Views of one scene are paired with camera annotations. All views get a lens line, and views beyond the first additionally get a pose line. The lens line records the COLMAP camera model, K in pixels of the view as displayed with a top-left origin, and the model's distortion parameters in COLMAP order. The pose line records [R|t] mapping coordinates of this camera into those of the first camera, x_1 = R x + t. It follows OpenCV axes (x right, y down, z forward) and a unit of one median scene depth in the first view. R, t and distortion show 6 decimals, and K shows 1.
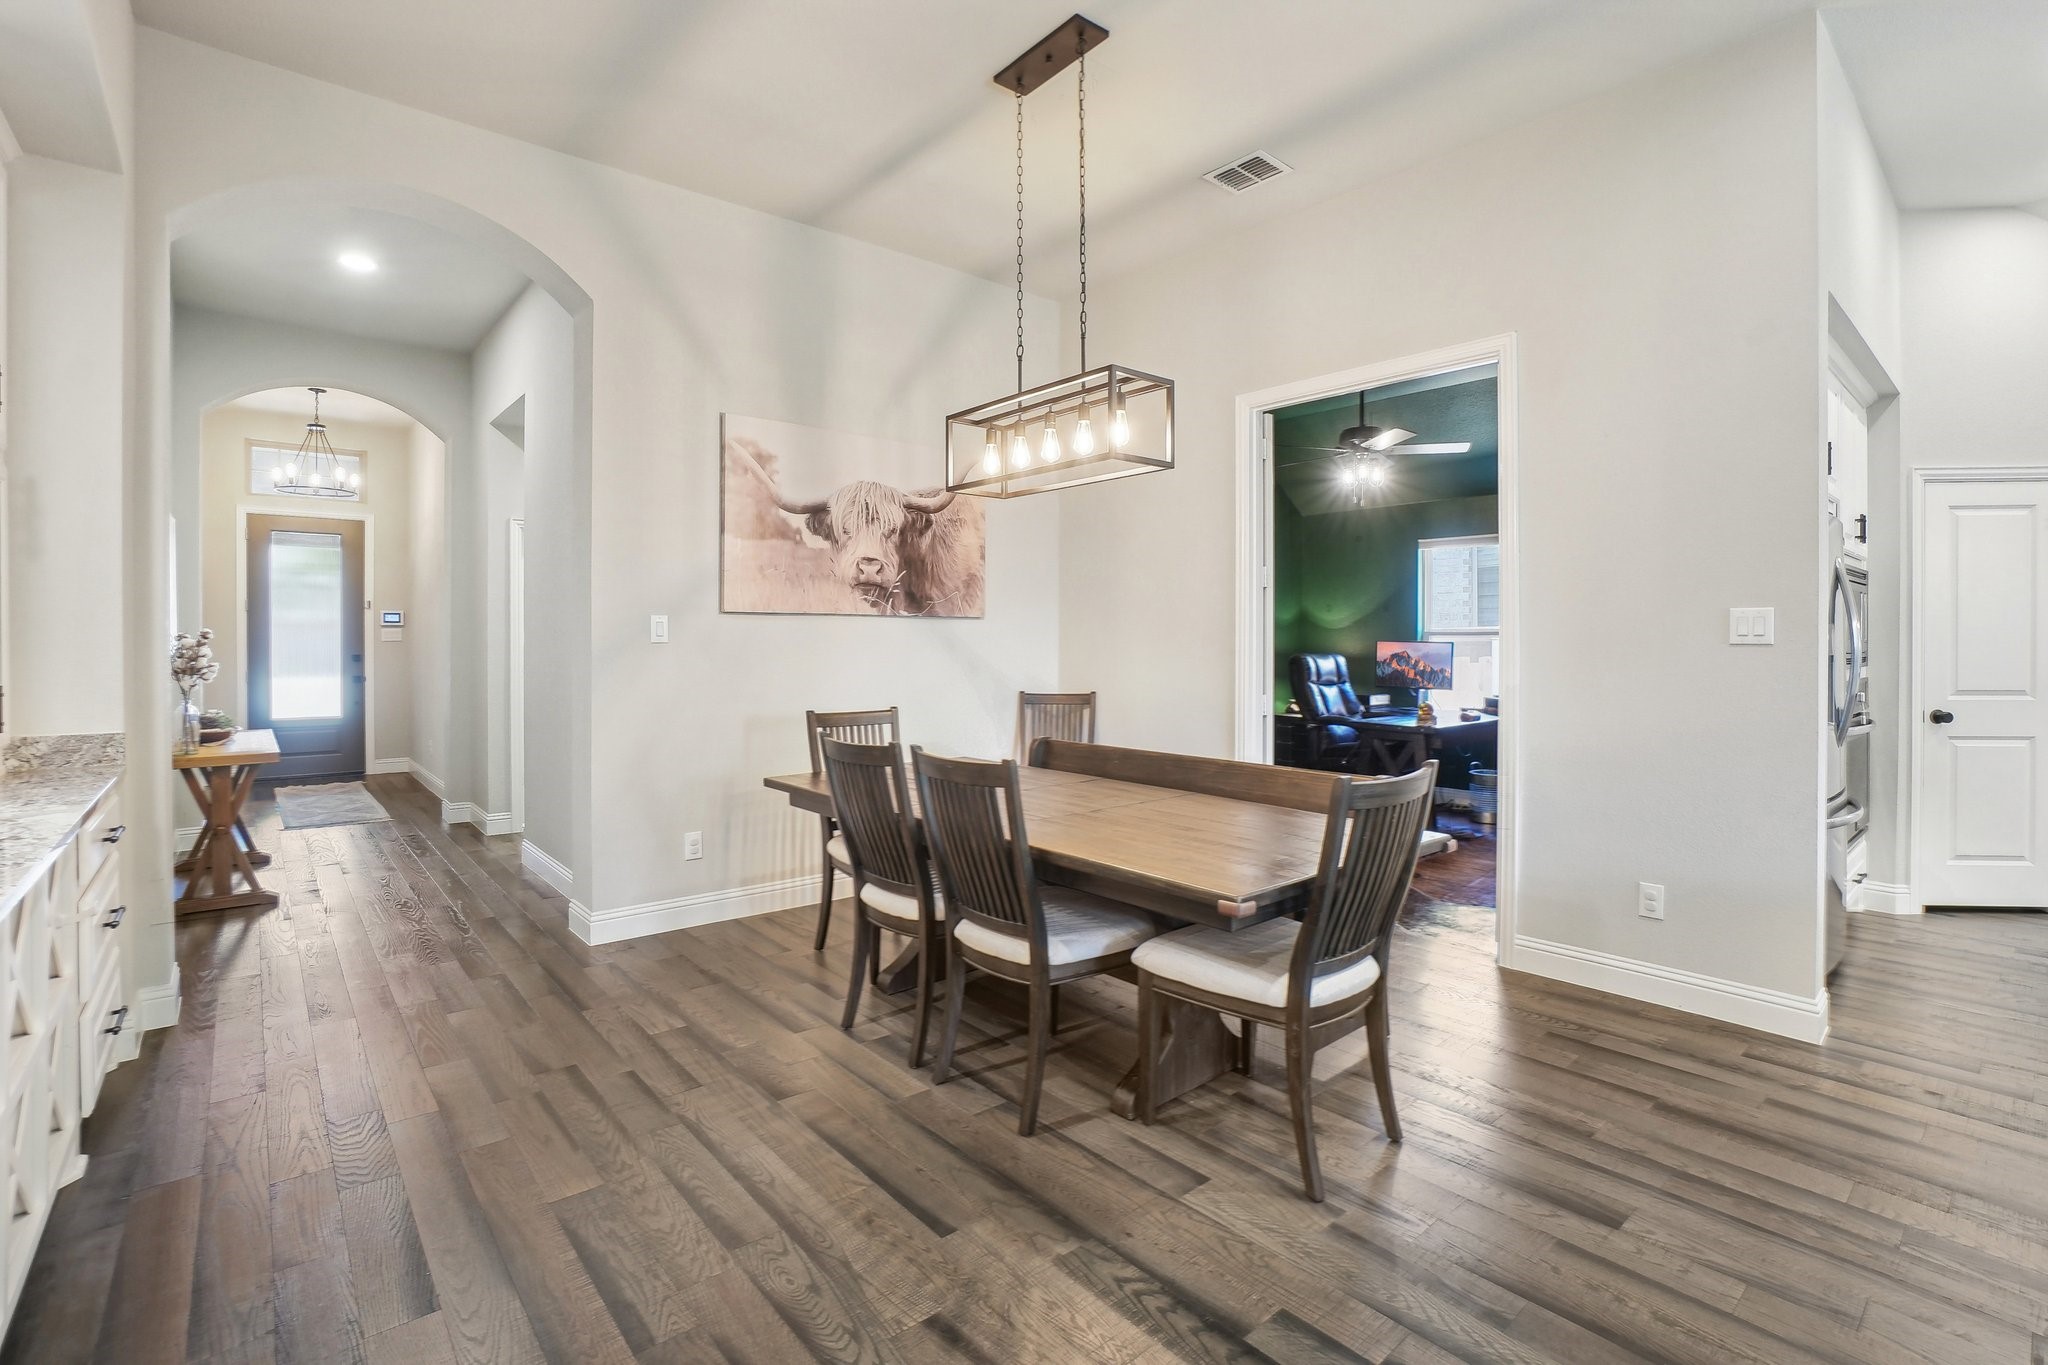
lens RADIAL K [[909.9, 0, 1020.5], [0, 909.9, 642.1], [0, 0, 1]] dist [-0.000971, -0.000291]
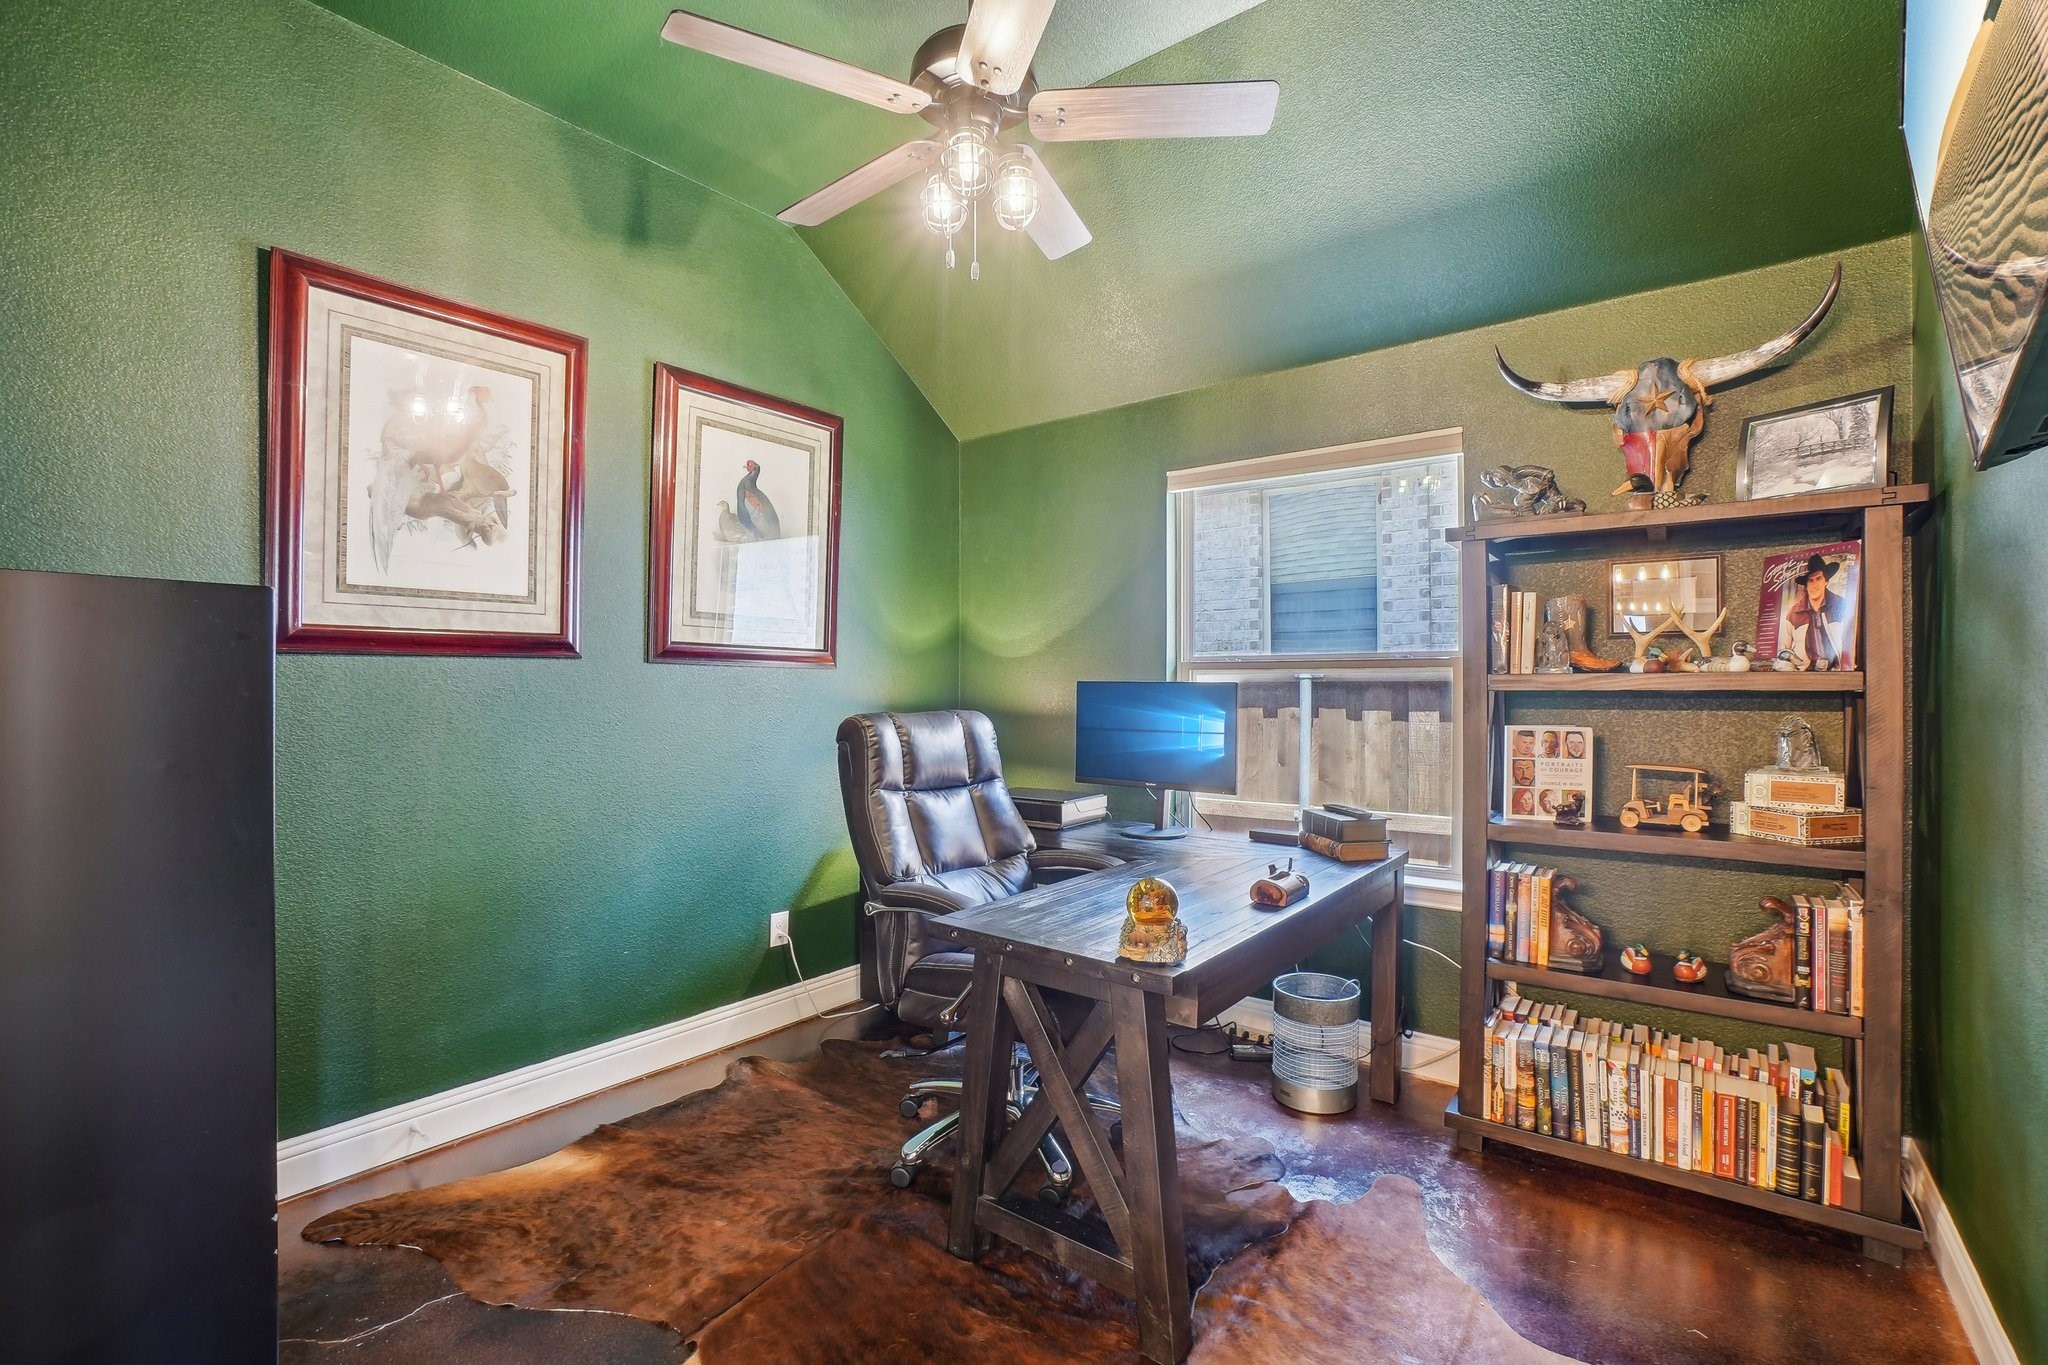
lens RADIAL K [[913.6, 0, 1028.0], [0, 913.6, 711.5], [0, 0, 1]] dist [-0.000181, 0.000172]
pose [[0.976242, -0.003425, 0.216656, 0.287623], [-0.001734, 0.999720, 0.023619, 0.003312], [-0.216676, -0.023434, 0.975962, 0.601260]]
